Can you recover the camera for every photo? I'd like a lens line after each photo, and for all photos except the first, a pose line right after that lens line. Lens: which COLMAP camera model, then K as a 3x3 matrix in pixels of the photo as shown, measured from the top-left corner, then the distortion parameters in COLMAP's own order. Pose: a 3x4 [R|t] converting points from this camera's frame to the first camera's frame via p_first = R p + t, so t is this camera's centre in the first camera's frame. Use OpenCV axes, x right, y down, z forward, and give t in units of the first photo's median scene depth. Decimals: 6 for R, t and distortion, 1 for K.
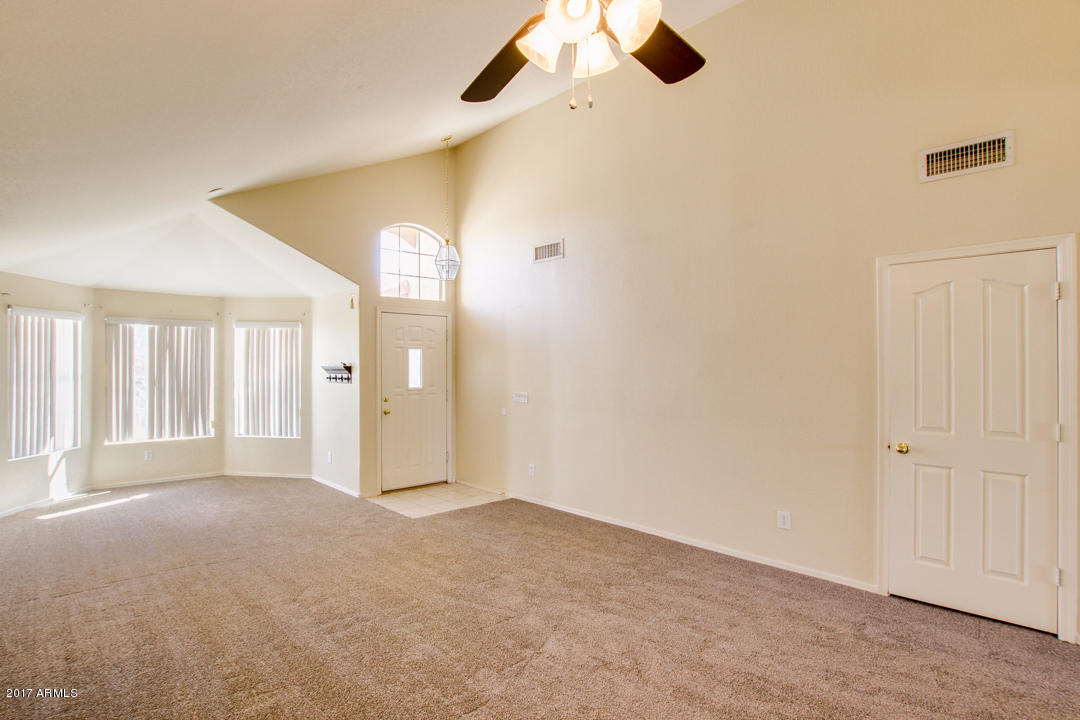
lens RADIAL K [[514.6, 0, 504.5], [0, 514.6, 360.2], [0, 0, 1]] dist [-0.023491, -0.000210]
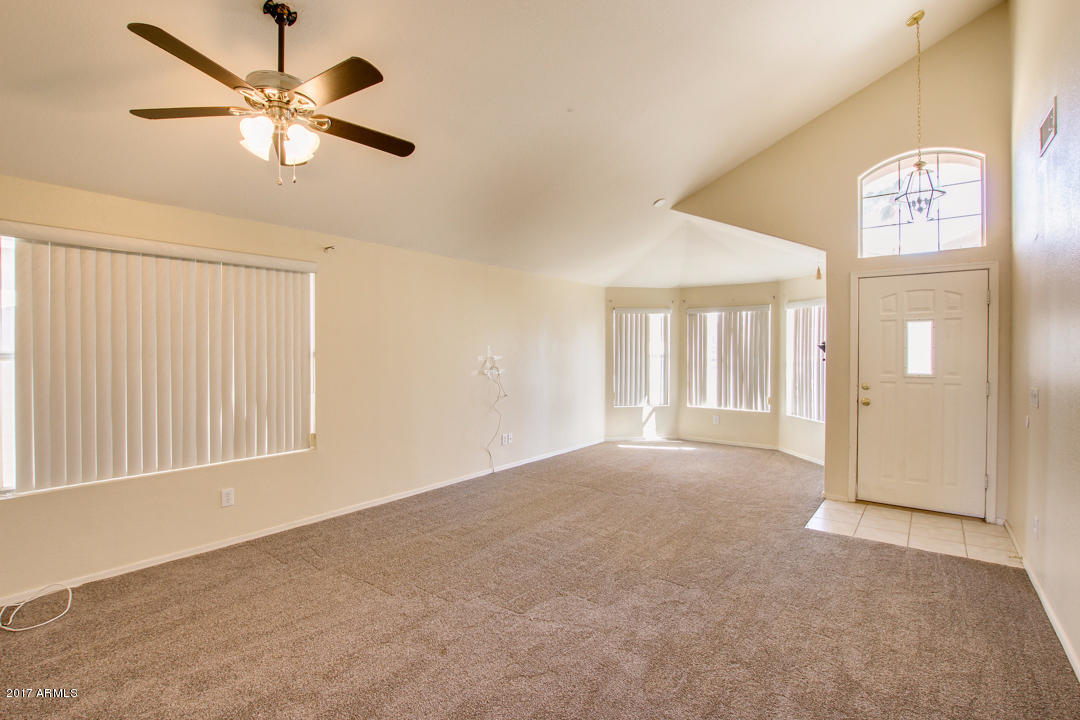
lens RADIAL K [[533.5, 0, 539.8], [0, 533.5, 355.2], [0, 0, 1]] dist [-0.023206, 0.000485]
pose [[0.209784, 0.011110, -0.977685, 0.469974], [0.014034, 0.999798, 0.014372, 0.008261], [0.977647, -0.016736, 0.209586, 0.333955]]
